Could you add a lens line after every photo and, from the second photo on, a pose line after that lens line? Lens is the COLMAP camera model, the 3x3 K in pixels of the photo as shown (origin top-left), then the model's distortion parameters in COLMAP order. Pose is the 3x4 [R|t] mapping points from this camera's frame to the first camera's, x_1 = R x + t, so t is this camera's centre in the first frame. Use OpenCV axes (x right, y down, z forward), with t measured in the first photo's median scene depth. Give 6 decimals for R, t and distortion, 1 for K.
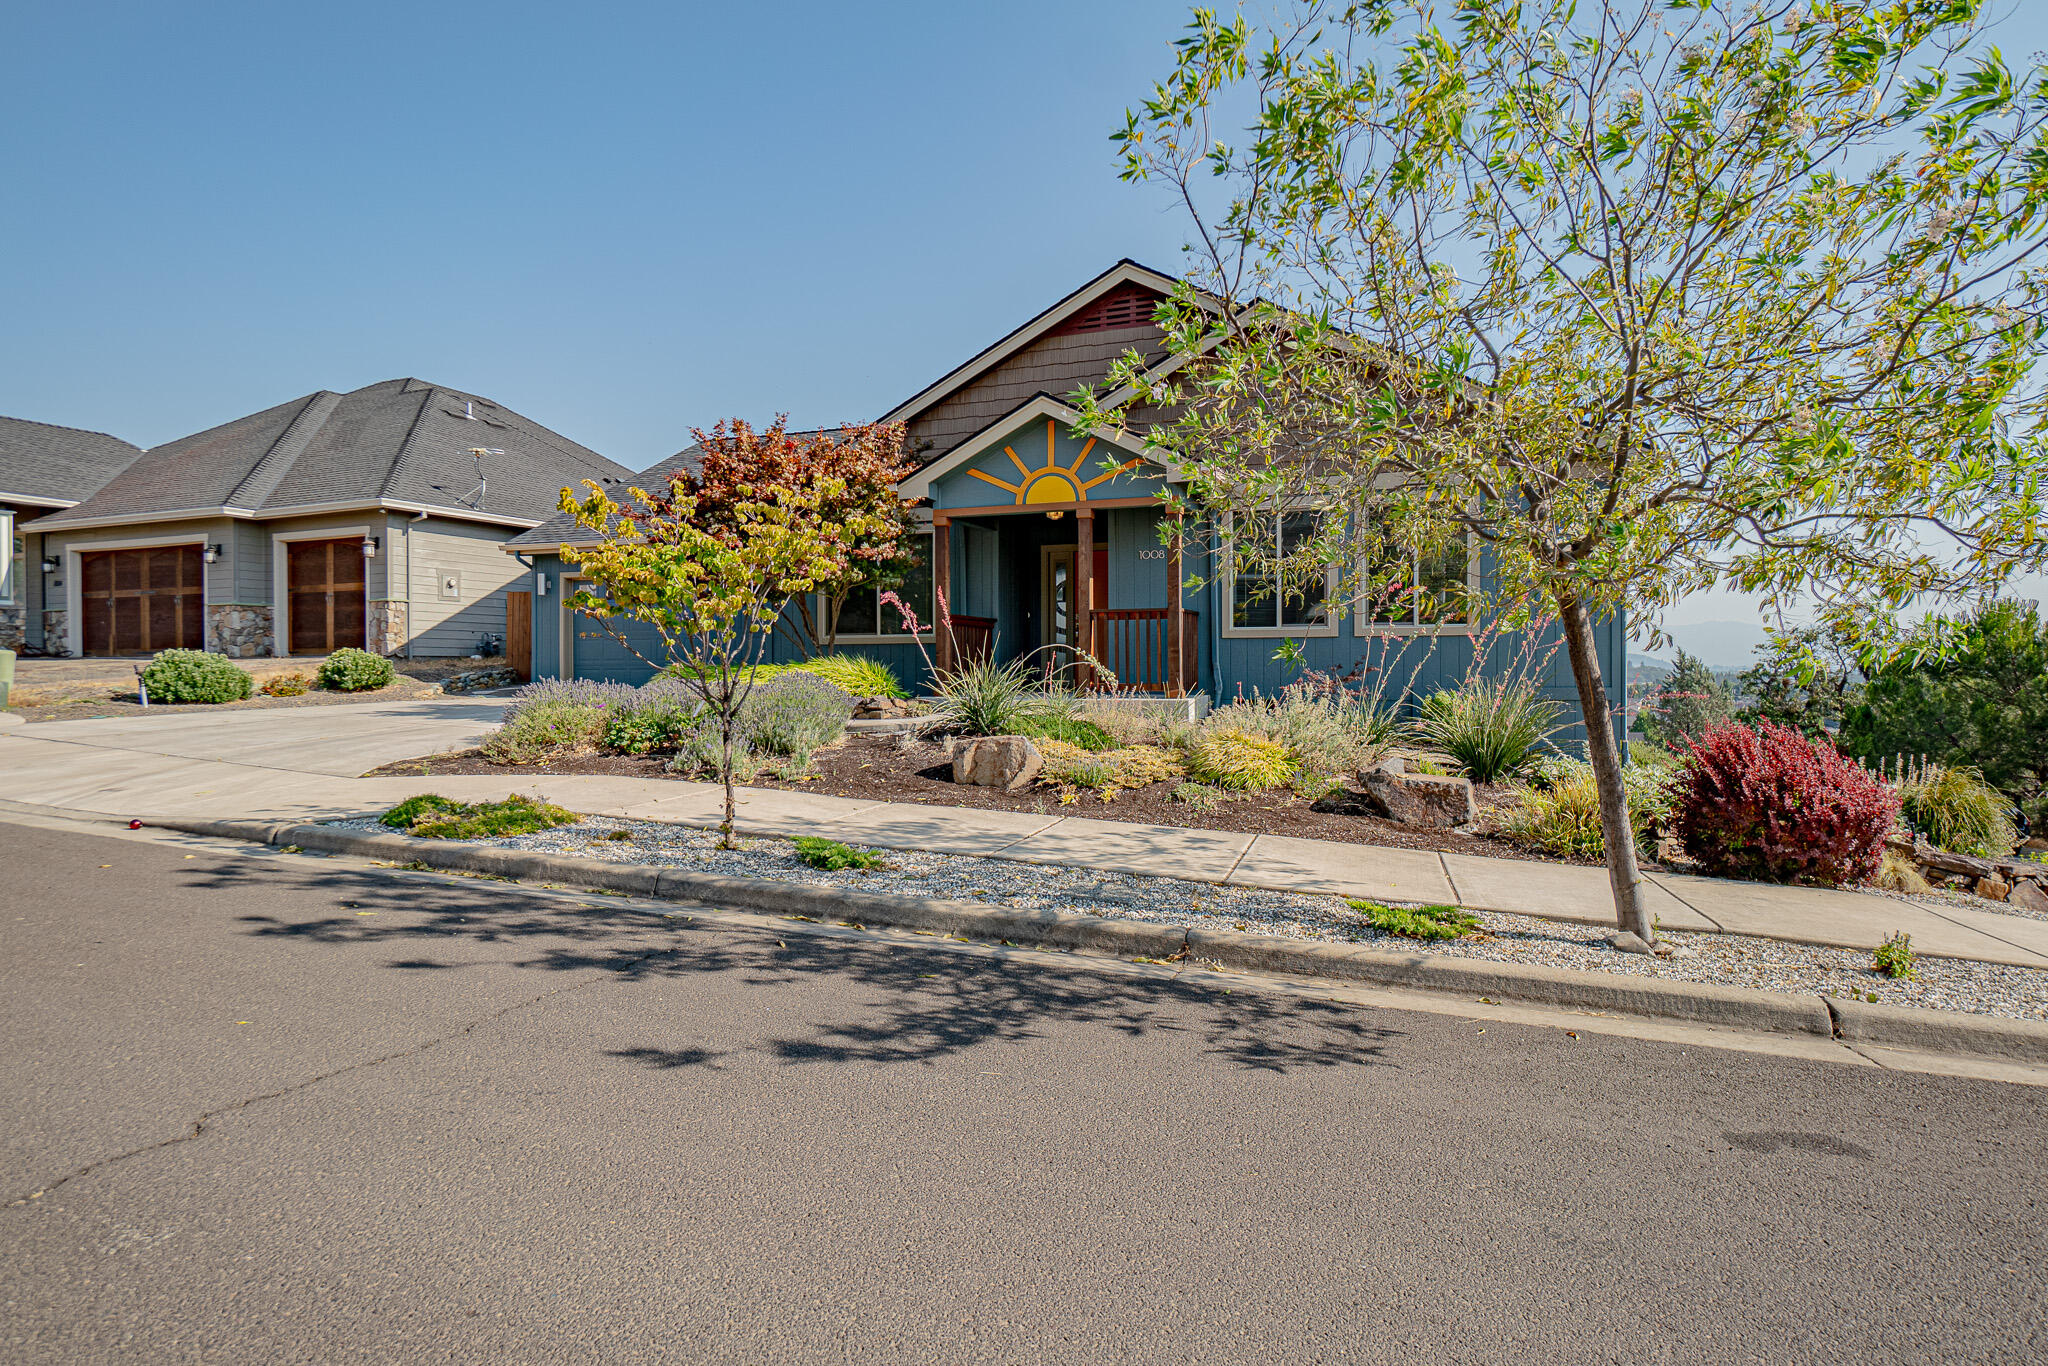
lens RADIAL K [[1153.3, 0, 1024.0], [0, 1153.3, 683.0], [0, 0, 1]] dist [-0.023334, -0.000200]
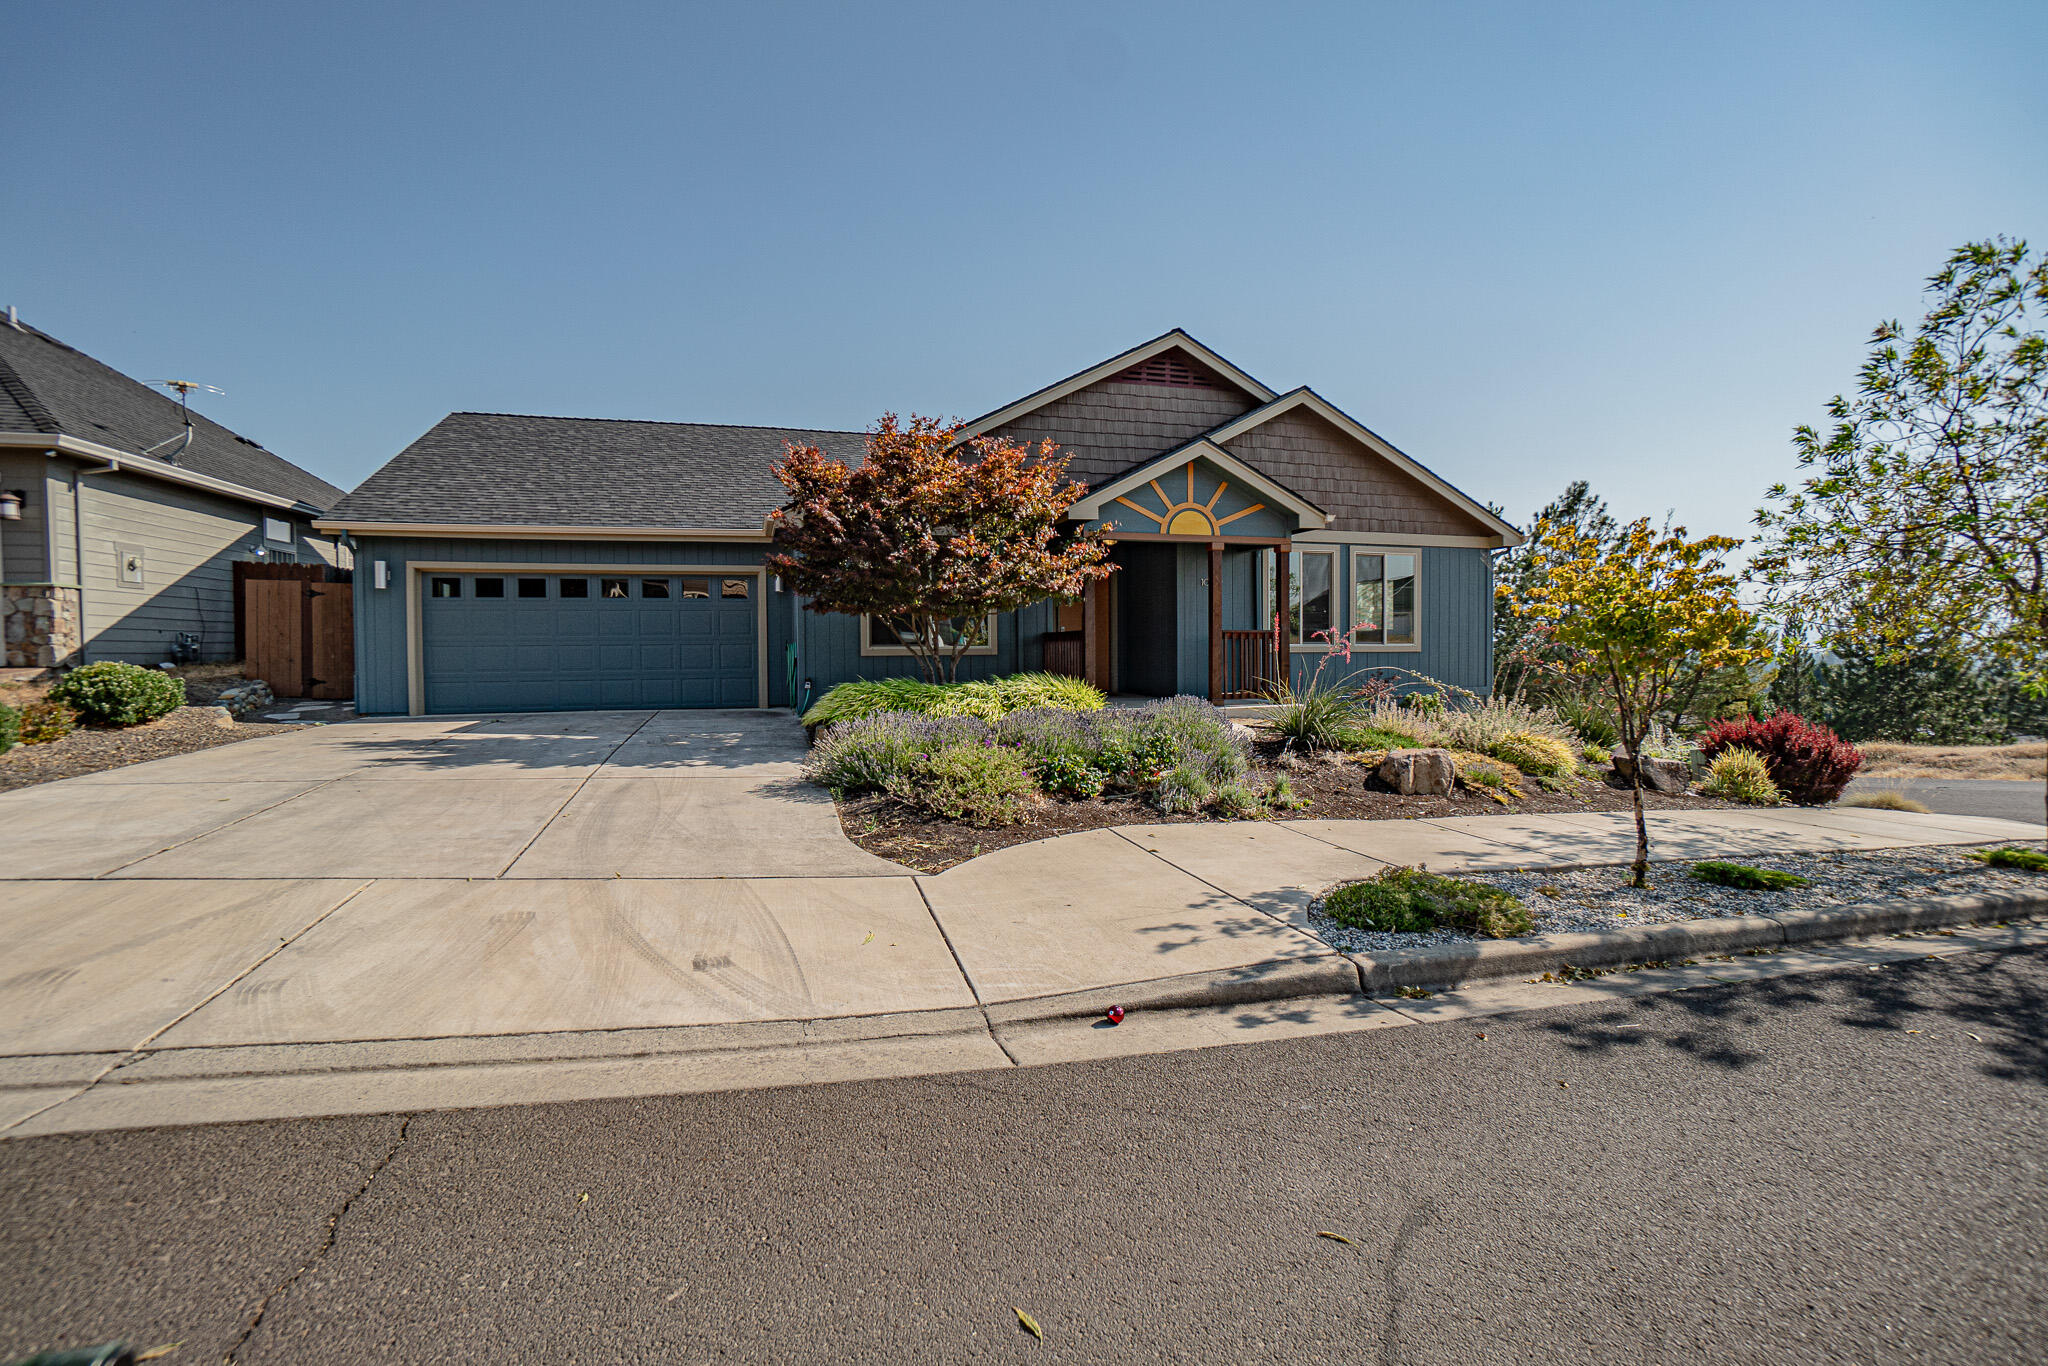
lens RADIAL K [[909.9, 0, 1013.4], [0, 909.9, 677.0], [0, 0, 1]] dist [-0.062658, 0.021527]
pose [[0.800690, -0.020524, 0.598727, -0.410777], [0.010262, 0.999736, 0.020547, -0.022922], [-0.598990, -0.010307, 0.800690, 0.245384]]
